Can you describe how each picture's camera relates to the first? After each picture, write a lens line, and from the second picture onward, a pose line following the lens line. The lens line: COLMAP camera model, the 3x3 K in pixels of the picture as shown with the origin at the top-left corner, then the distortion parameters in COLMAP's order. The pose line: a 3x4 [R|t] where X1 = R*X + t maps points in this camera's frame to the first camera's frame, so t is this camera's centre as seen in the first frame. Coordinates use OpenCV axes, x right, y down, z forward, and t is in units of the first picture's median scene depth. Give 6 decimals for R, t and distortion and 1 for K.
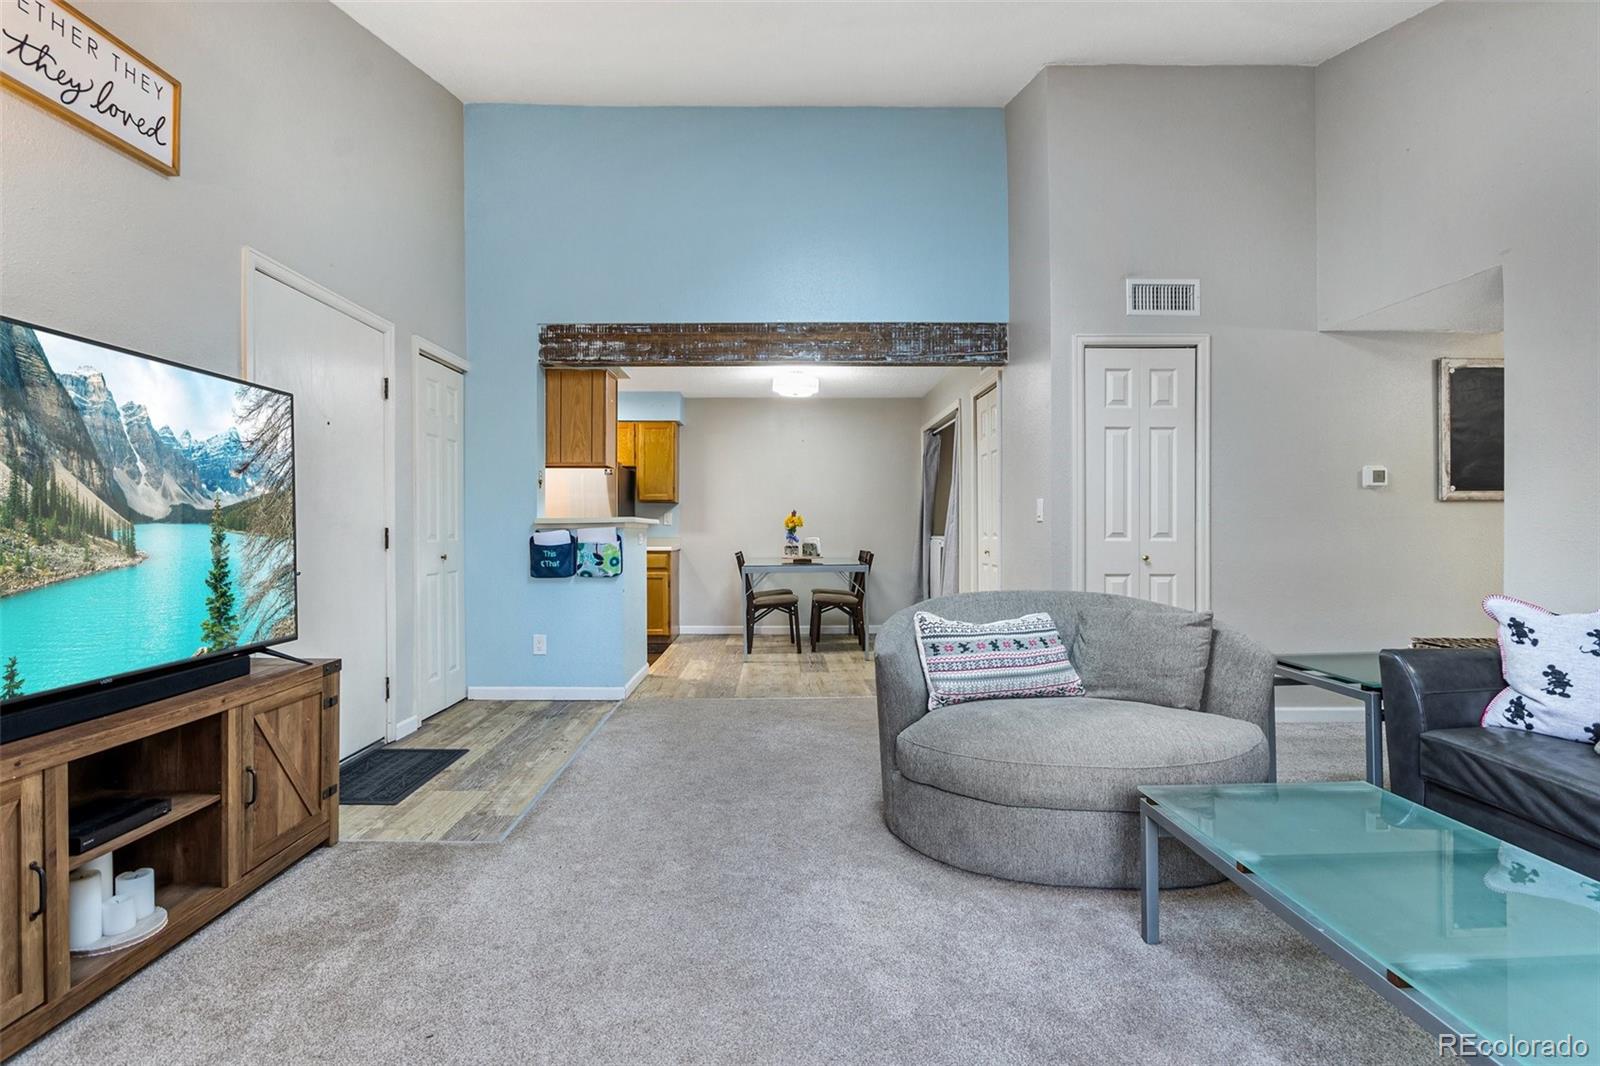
lens RADIAL K [[747.3, 0, 796.9], [0, 747.3, 527.3], [0, 0, 1]] dist [0.005609, -0.006465]
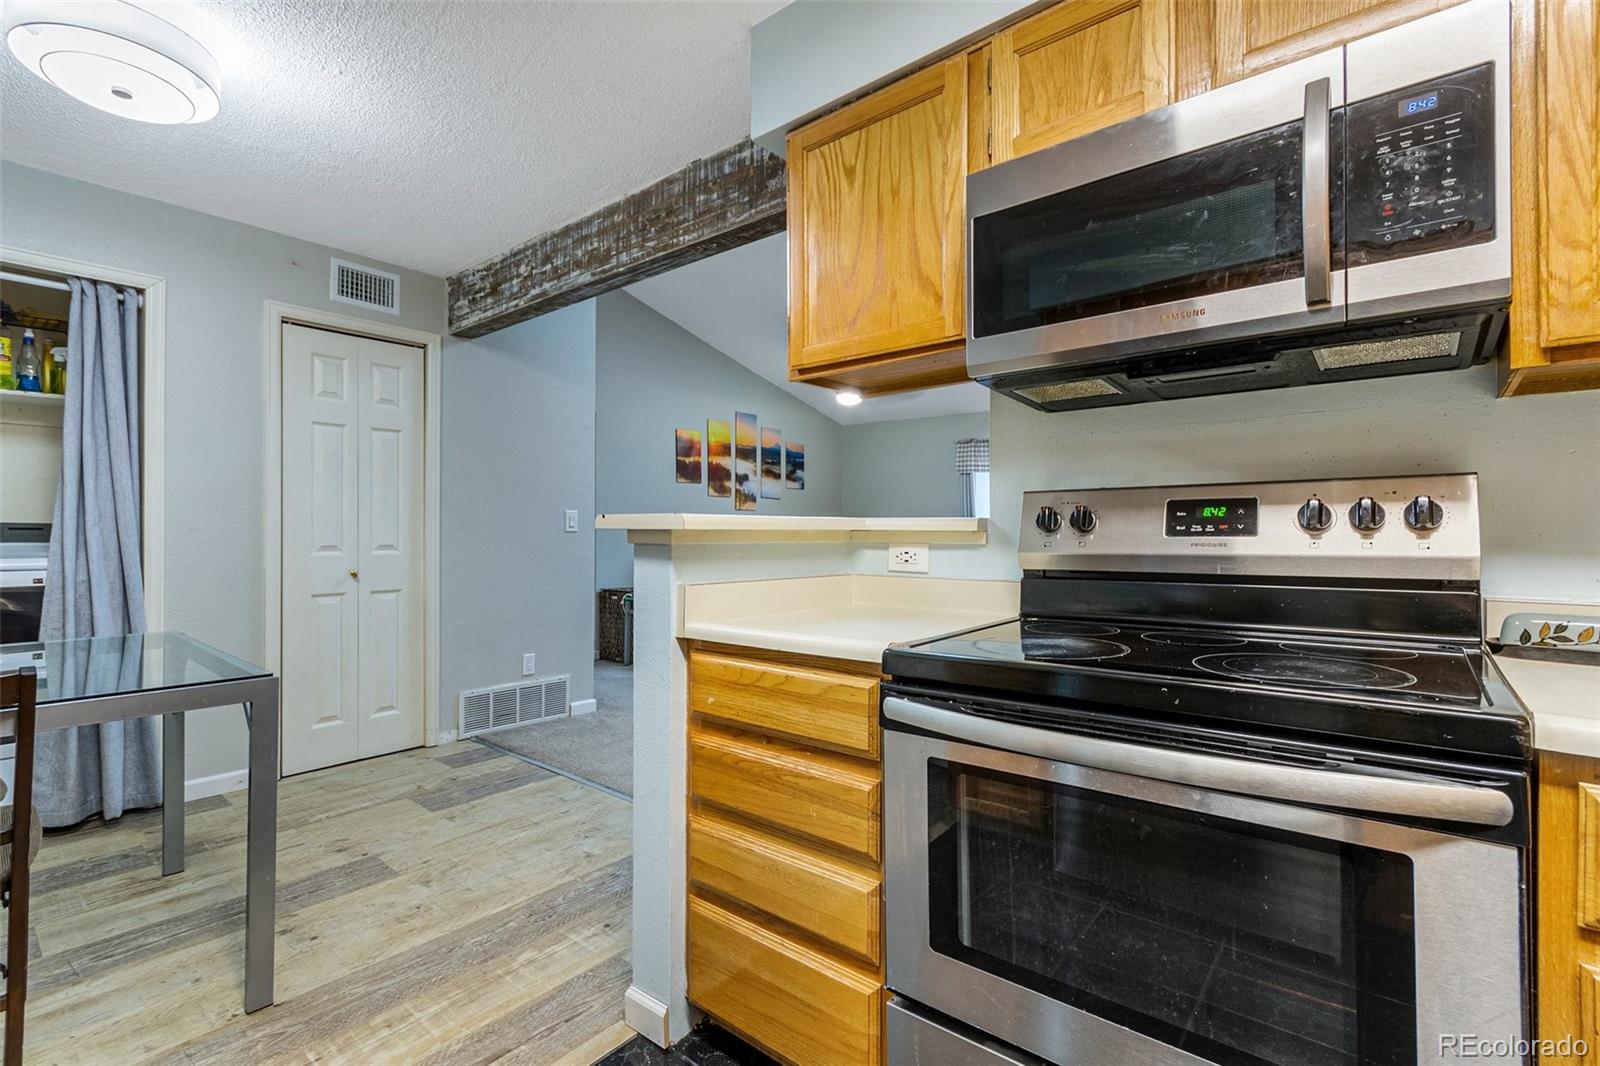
lens RADIAL K [[713.7, 0, 798.2], [0, 713.7, 534.6], [0, 0, 1]] dist [0.007088, 0.000738]
pose [[-0.752871, -0.000414, 0.658168, -0.524349], [-0.002091, 0.999996, -0.001763, -0.001725], [-0.658165, -0.002704, -0.752869, 1.383012]]
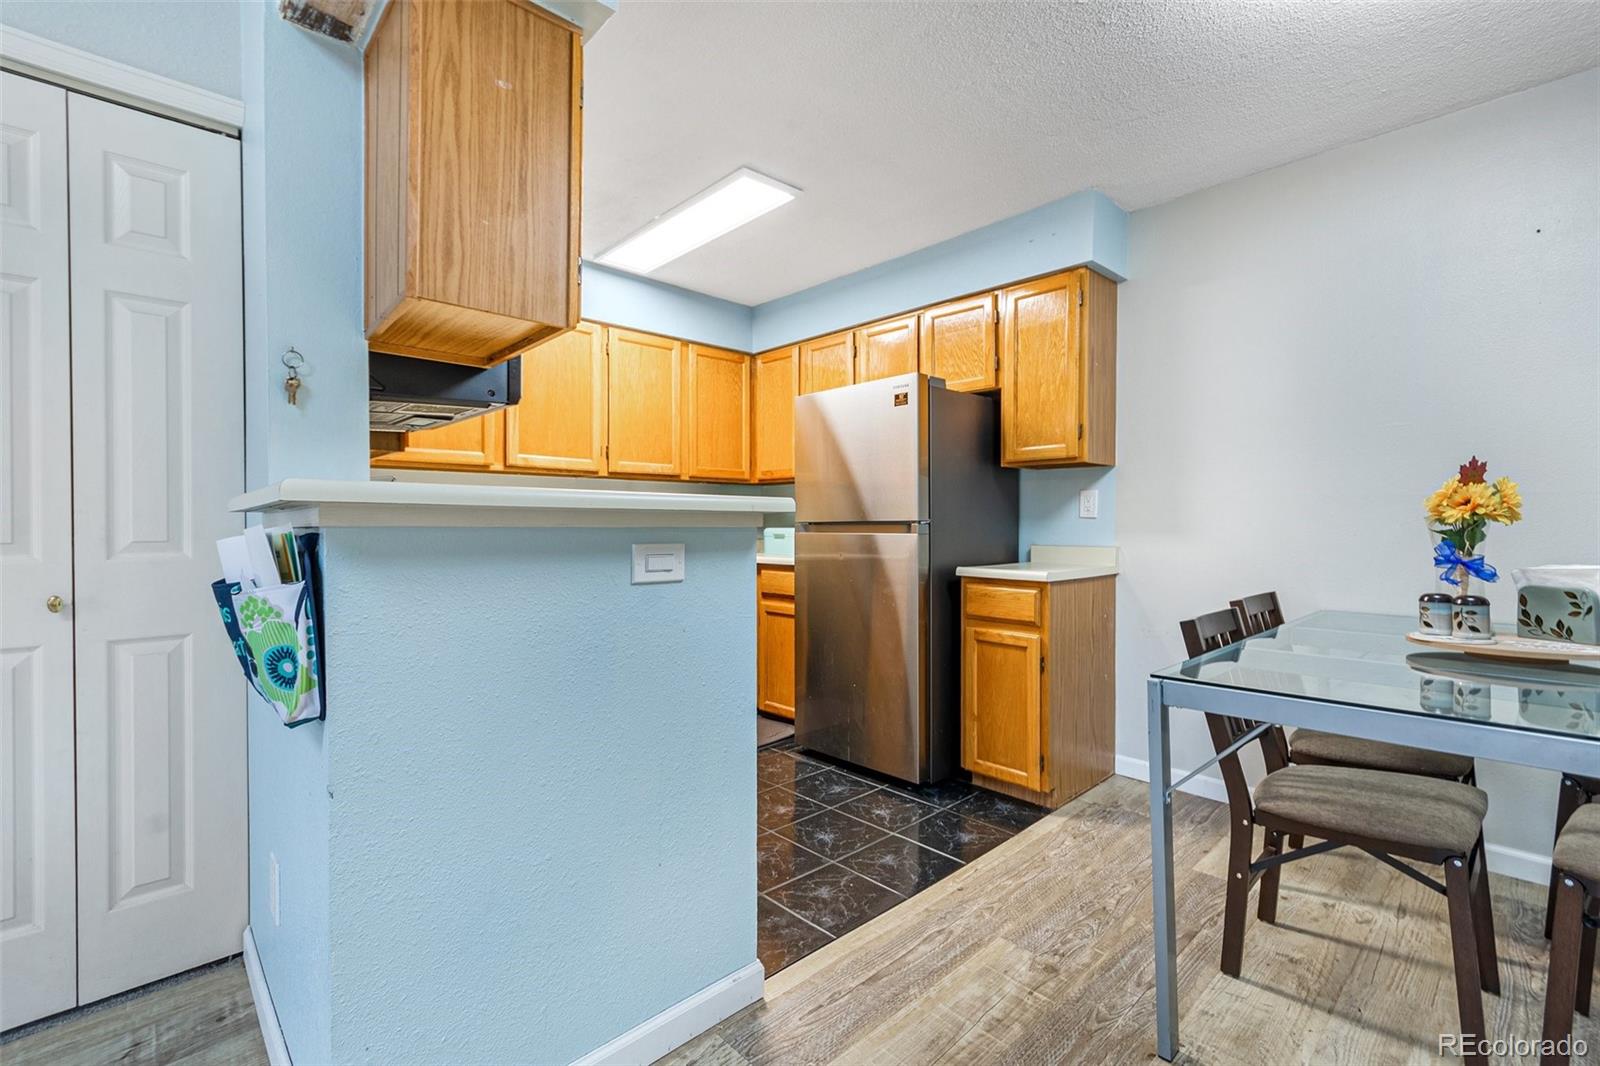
lens RADIAL K [[713.7, 0, 796.5], [0, 713.7, 523.6], [0, 0, 1]] dist [0.007088, 0.000738]
pose [[0.668860, 0.003026, -0.743382, 0.037143], [-0.000963, 0.999994, 0.003205, -0.001232], [0.743388, -0.001428, 0.668859, 0.956224]]
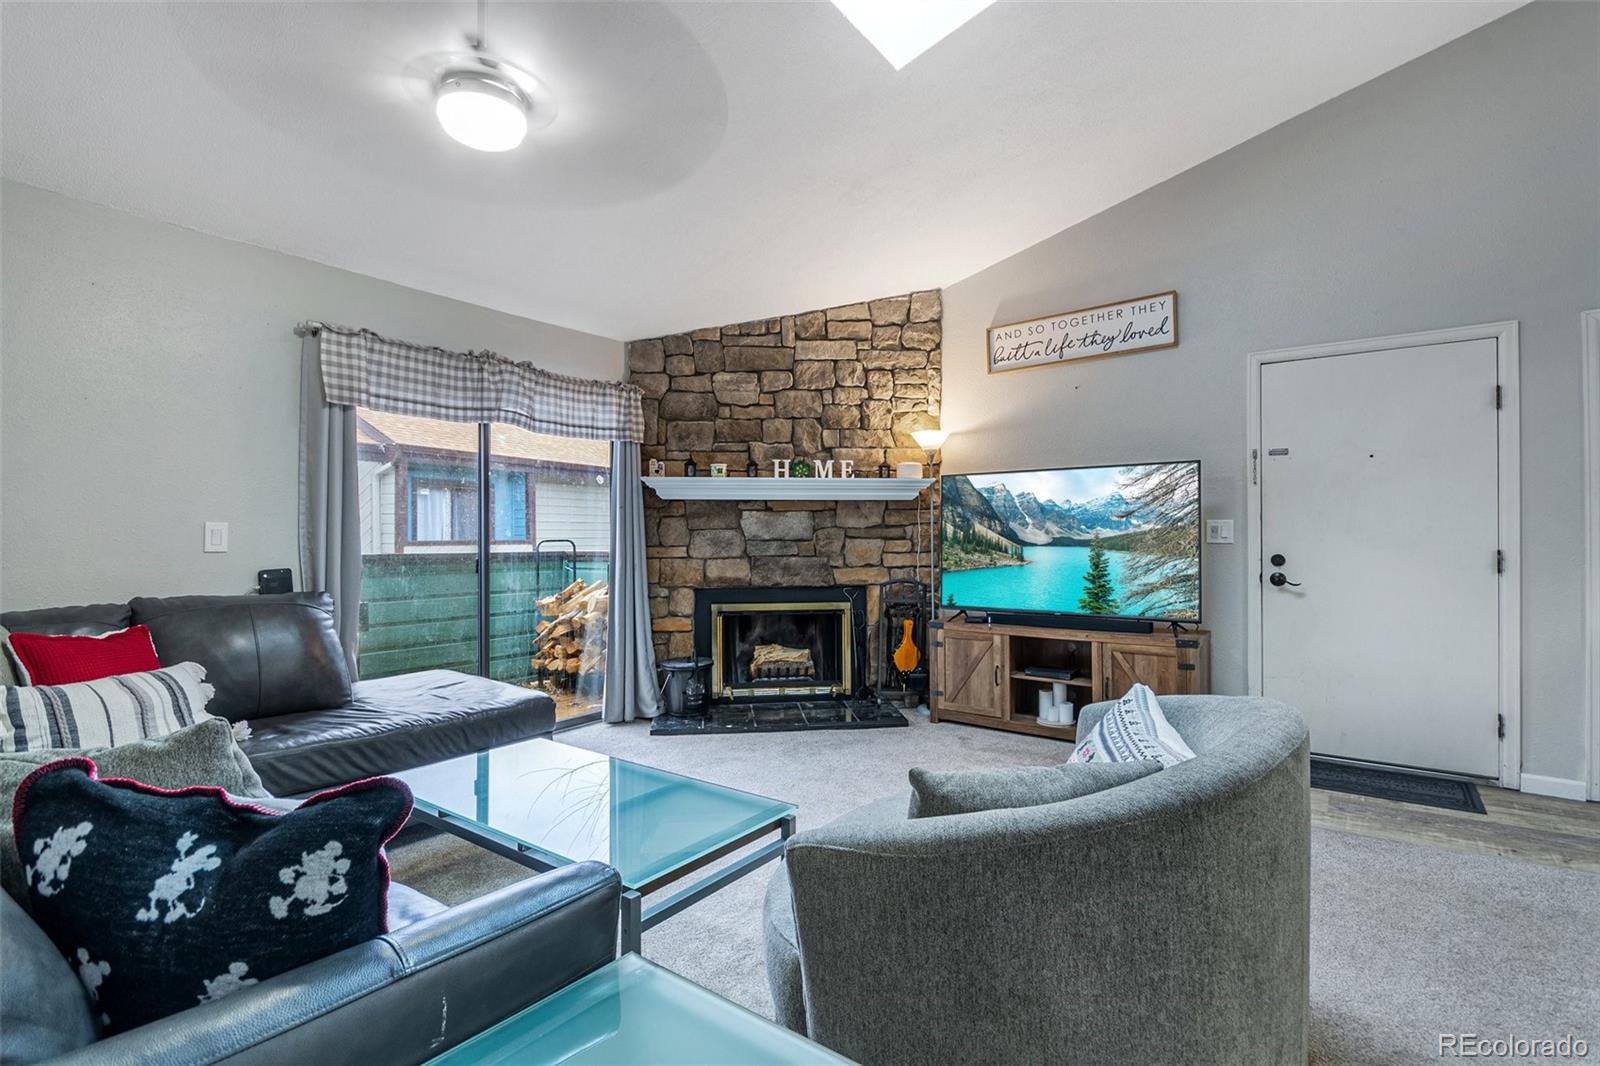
lens RADIAL K [[747.3, 0, 801.5], [0, 747.3, 539.3], [0, 0, 1]] dist [0.005609, -0.006465]
pose [[-0.622450, 0.008352, -0.782615, 0.541248], [0.007173, 0.999962, 0.004966, -0.017428], [0.782626, -0.002523, -0.622487, 0.708374]]
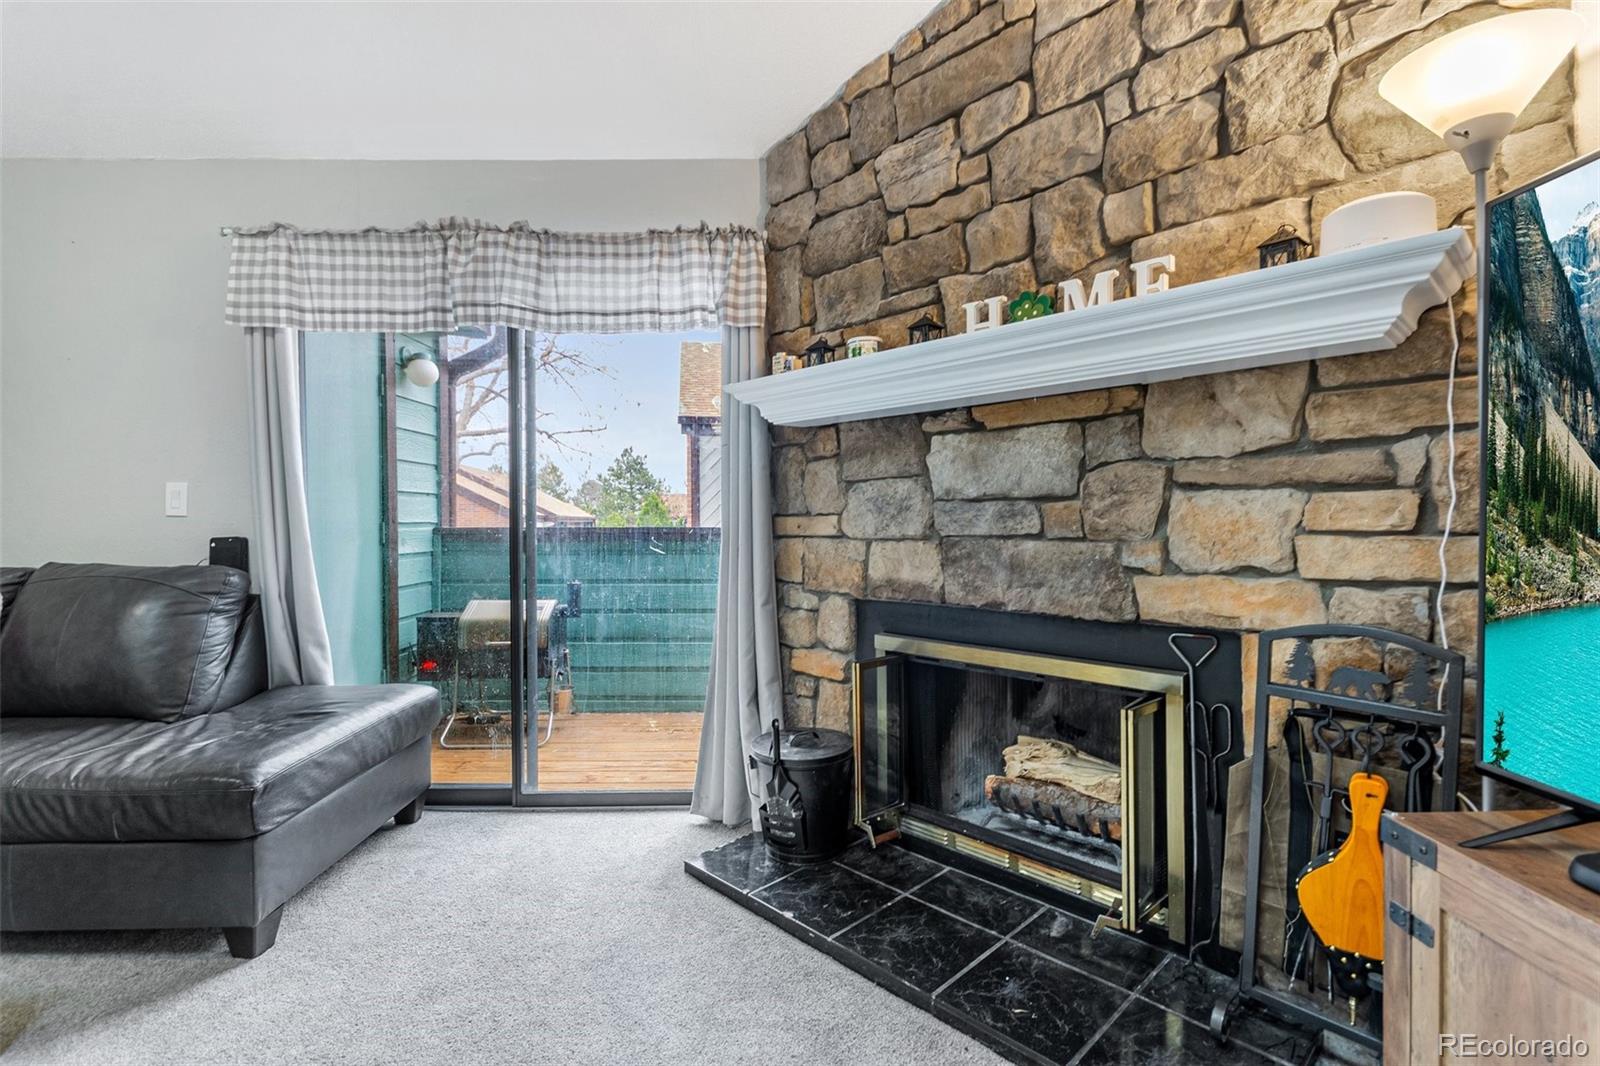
lens RADIAL K [[747.3, 0, 795.8], [0, 747.3, 525.6], [0, 0, 1]] dist [0.005609, -0.006465]
pose [[-0.999769, 0.007446, 0.020168, -0.147245], [0.007529, 0.999963, 0.004048, 0.001552], [-0.020138, 0.004199, -0.999788, 0.469842]]
